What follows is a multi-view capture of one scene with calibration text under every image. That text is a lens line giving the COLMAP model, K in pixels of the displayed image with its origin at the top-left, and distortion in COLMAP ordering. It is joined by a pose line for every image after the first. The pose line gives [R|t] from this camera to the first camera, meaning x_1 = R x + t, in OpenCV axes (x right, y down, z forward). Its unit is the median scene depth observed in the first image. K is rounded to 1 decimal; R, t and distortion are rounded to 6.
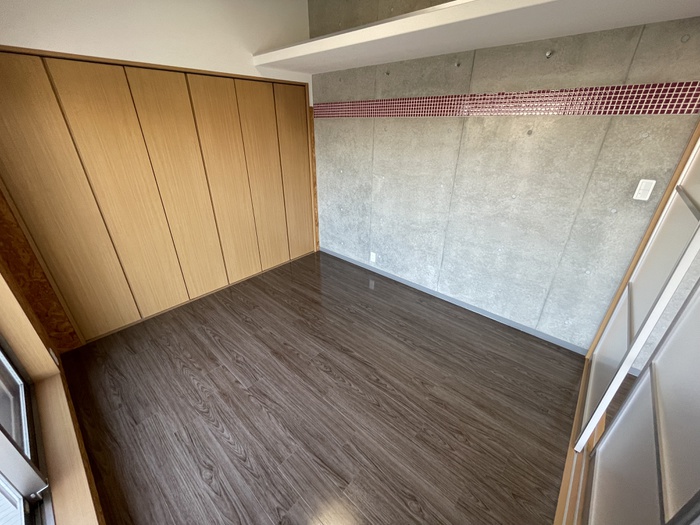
lens RADIAL K [[283.1, 0, 351.0], [0, 283.1, 260.5], [0, 0, 1]] dist [-0.003865, 0.001172]
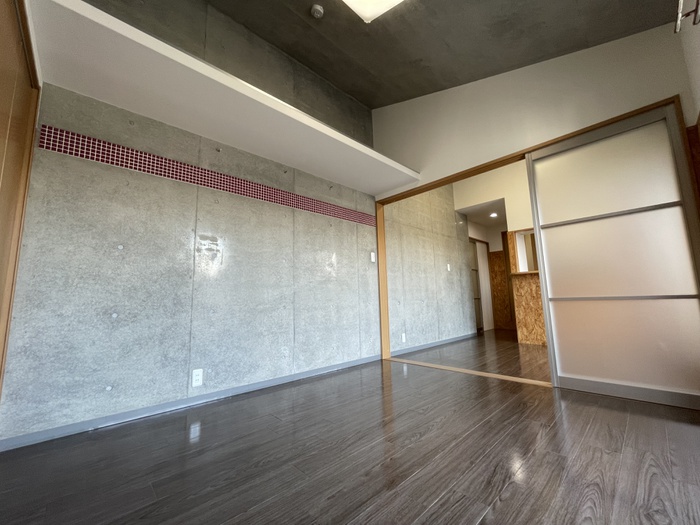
lens RADIAL K [[283.1, 0, 349.8], [0, 283.1, 261.6], [0, 0, 1]] dist [-0.003865, 0.001172]
pose [[0.086165, 0.127480, 0.988091, -0.655074], [0.456141, 0.876677, -0.152883, 0.015178], [-0.885726, 0.463882, 0.017390, 0.690142]]
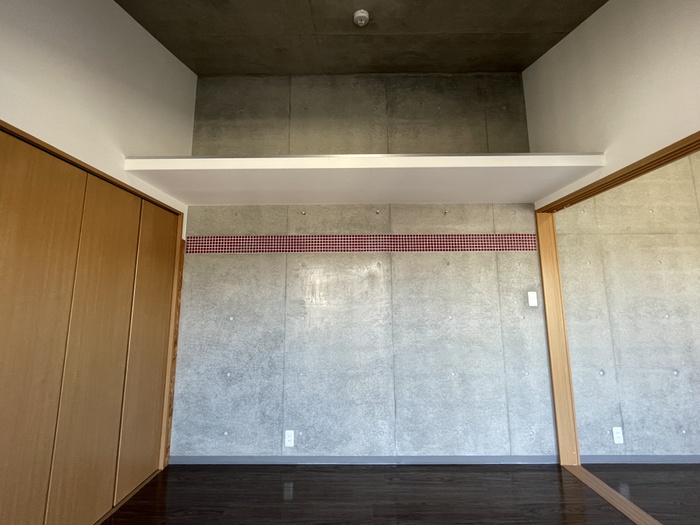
lens RADIAL K [[283.1, 0, 350.7], [0, 283.1, 262.7], [0, 0, 1]] dist [-0.003865, 0.001172]
pose [[0.751783, 0.078267, 0.654750, -0.337857], [0.294864, 0.848230, -0.439957, -0.032814], [-0.589812, 0.523814, 0.614606, 0.353749]]
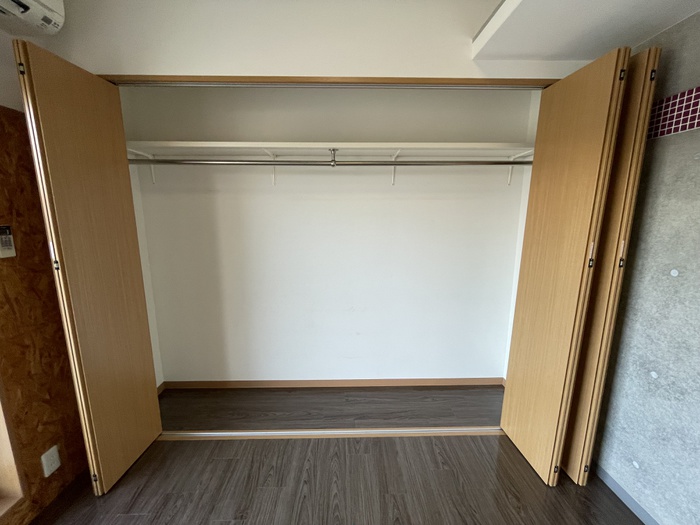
lens RADIAL K [[283.1, 0, 350.2], [0, 283.1, 262.7], [0, 0, 1]] dist [-0.003865, 0.001172]
pose [[0.682488, 0.119968, -0.720984, -0.066775], [-0.315657, 0.938080, -0.142712, -0.175654], [0.659219, 0.324983, 0.678097, 0.578966]]
